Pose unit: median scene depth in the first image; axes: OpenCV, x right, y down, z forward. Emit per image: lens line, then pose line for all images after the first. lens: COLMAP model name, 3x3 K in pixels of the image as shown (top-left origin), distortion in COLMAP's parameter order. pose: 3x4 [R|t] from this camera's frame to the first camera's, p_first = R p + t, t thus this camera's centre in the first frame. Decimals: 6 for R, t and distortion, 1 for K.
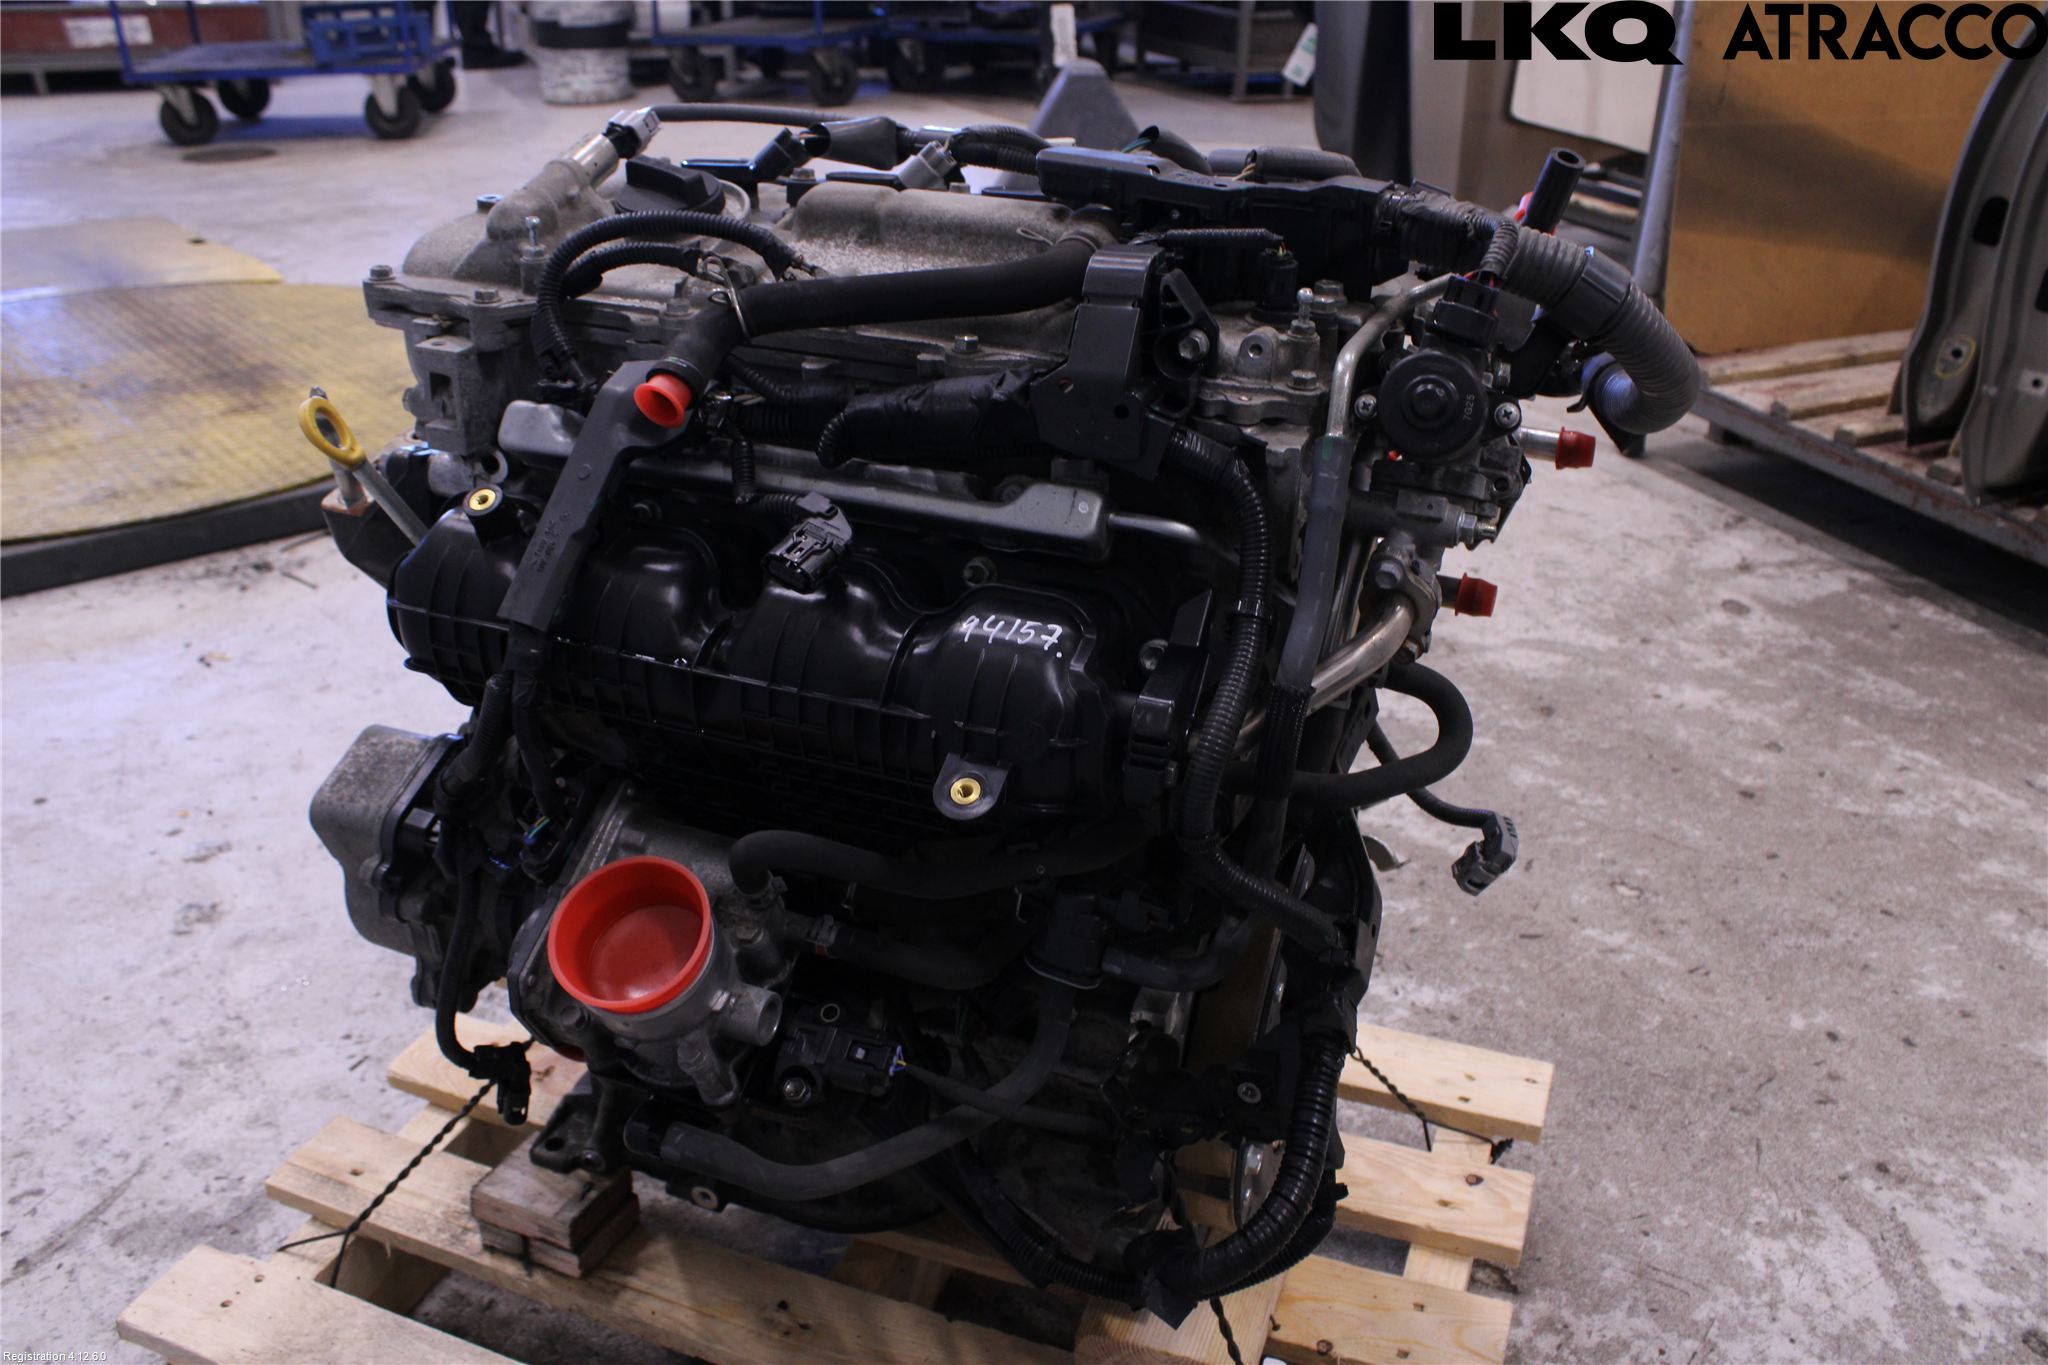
lens RADIAL K [[1717.8, 0, 1040.0], [0, 1717.8, 671.6], [0, 0, 1]] dist [-0.151397, 0.125098]
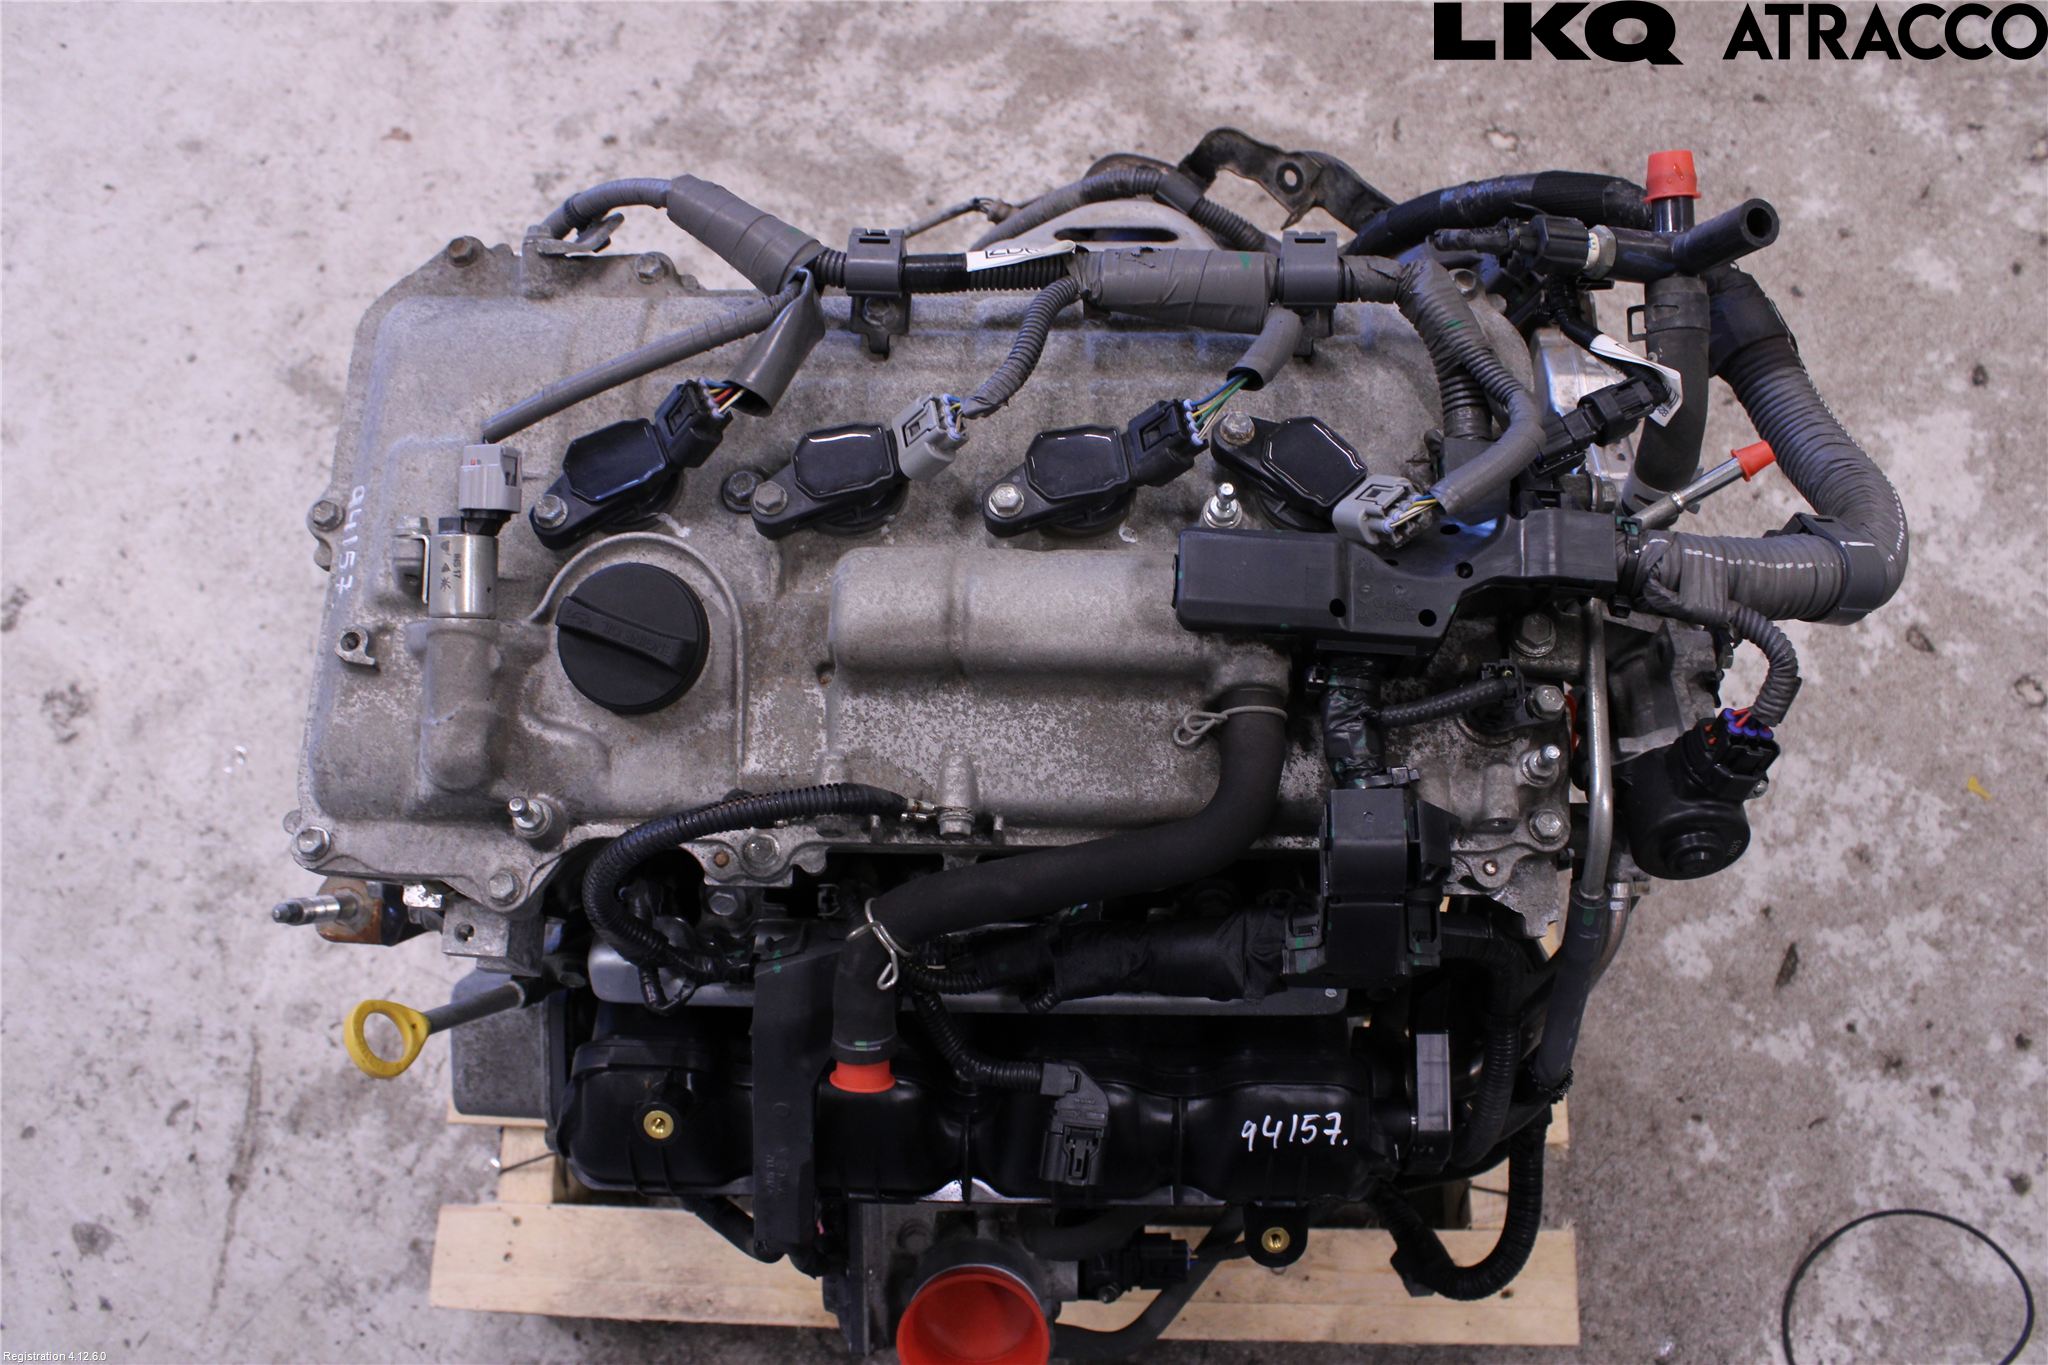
lens RADIAL K [[1717.8, 0, 1037.8], [0, 1717.8, 693.7], [0, 0, 1]] dist [-0.151397, 0.125098]
pose [[0.940505, -0.334975, 0.056950, -0.059902], [0.195404, 0.670340, 0.715865, -0.439239], [-0.277972, -0.662146, 0.695913, 0.247022]]
